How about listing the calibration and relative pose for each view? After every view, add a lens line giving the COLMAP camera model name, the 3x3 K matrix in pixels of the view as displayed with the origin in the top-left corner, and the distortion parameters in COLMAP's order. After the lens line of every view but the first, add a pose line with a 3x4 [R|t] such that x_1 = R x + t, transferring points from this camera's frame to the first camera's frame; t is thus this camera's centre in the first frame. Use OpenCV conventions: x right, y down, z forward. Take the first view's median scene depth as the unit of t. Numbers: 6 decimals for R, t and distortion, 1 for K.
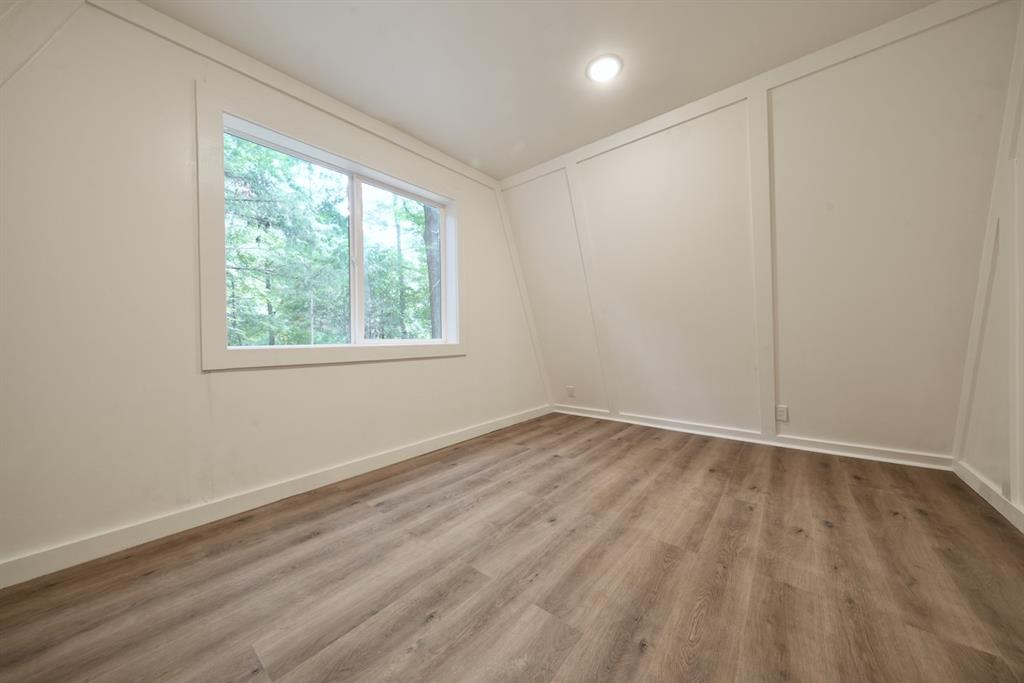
lens RADIAL K [[343.9, 0, 513.2], [0, 343.9, 340.0], [0, 0, 1]] dist [0.000722, -0.000001]
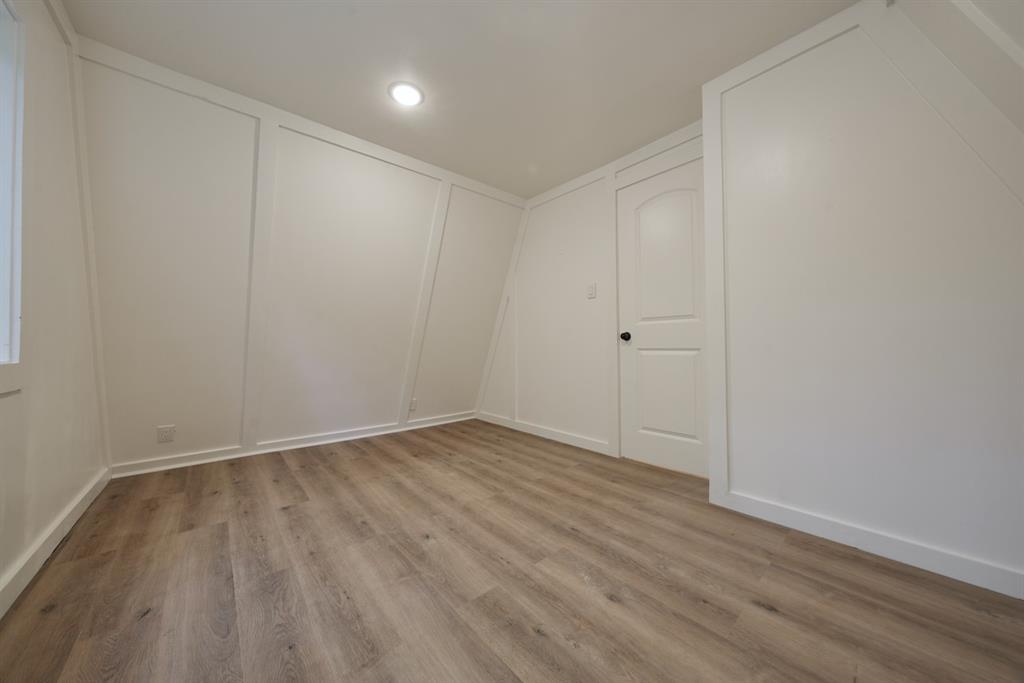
lens RADIAL K [[343.9, 0, 513.2], [0, 343.9, 340.0], [0, 0, 1]] dist [0.000722, -0.000001]
pose [[0.170005, 0.030109, 0.984983, -0.755023], [0.006858, 0.999473, -0.031736, 0.001606], [-0.985419, 0.012150, 0.169709, 0.542956]]
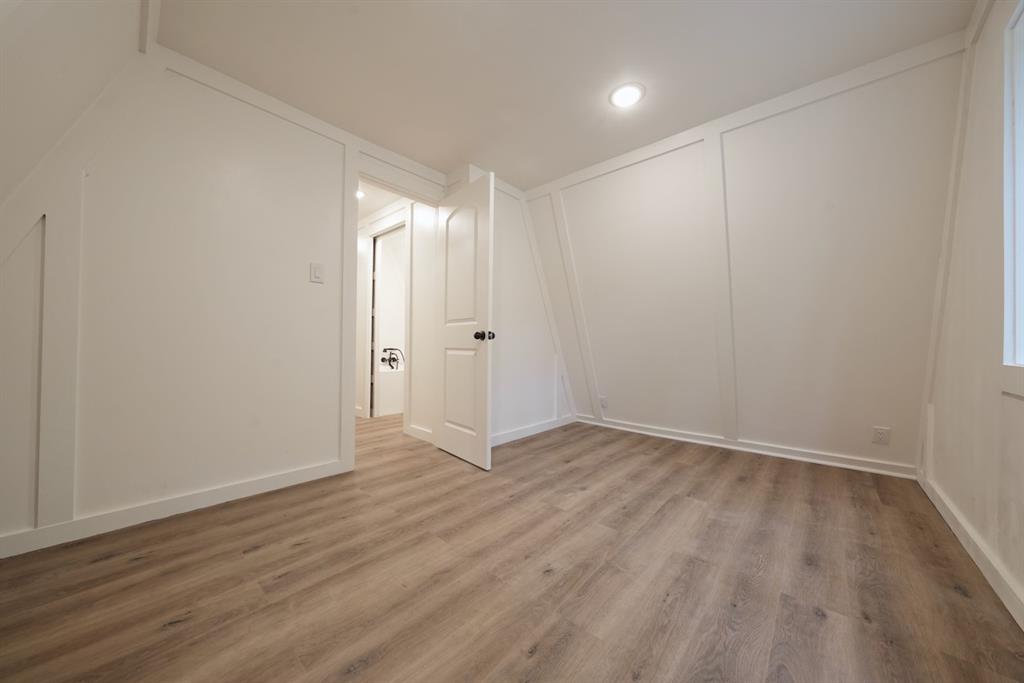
lens RADIAL K [[343.9, 0, 513.2], [0, 343.9, 340.0], [0, 0, 1]] dist [0.000722, -0.000001]
pose [[-0.998763, 0.002988, 0.049627, 0.142722], [0.002233, 0.999881, -0.015279, -0.014523], [-0.049667, -0.015149, -0.998651, 1.690832]]
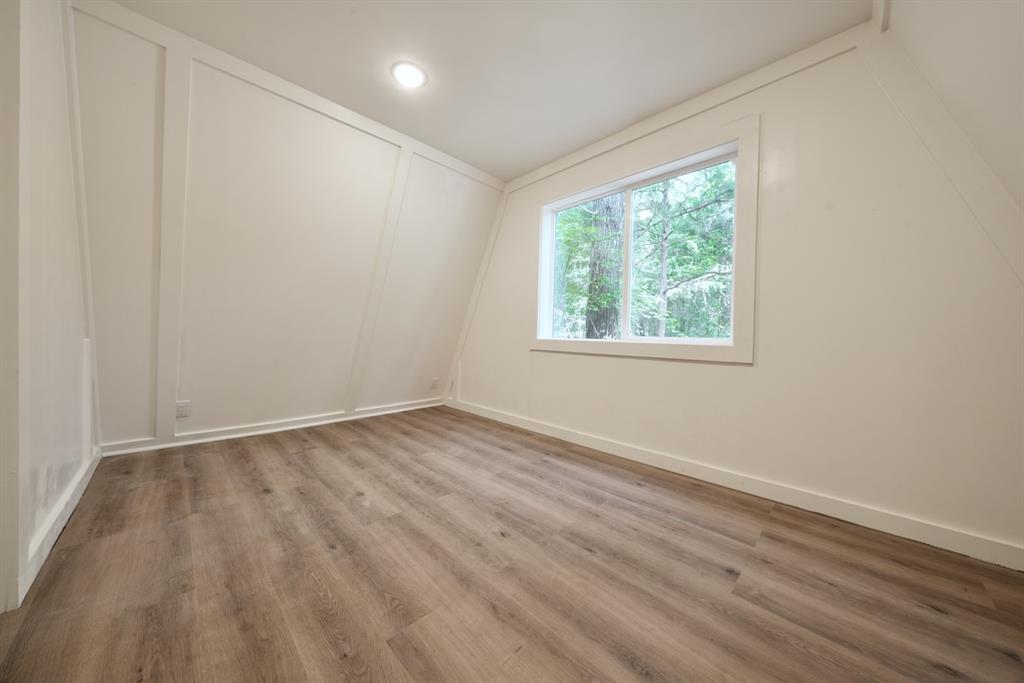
lens RADIAL K [[343.9, 0, 513.2], [0, 343.9, 340.0], [0, 0, 1]] dist [0.000722, -0.000001]
pose [[-0.107248, 0.025501, -0.993905, 0.923508], [-0.024317, 0.999305, 0.028264, -0.014579], [0.993935, 0.027200, -0.106553, 1.022503]]
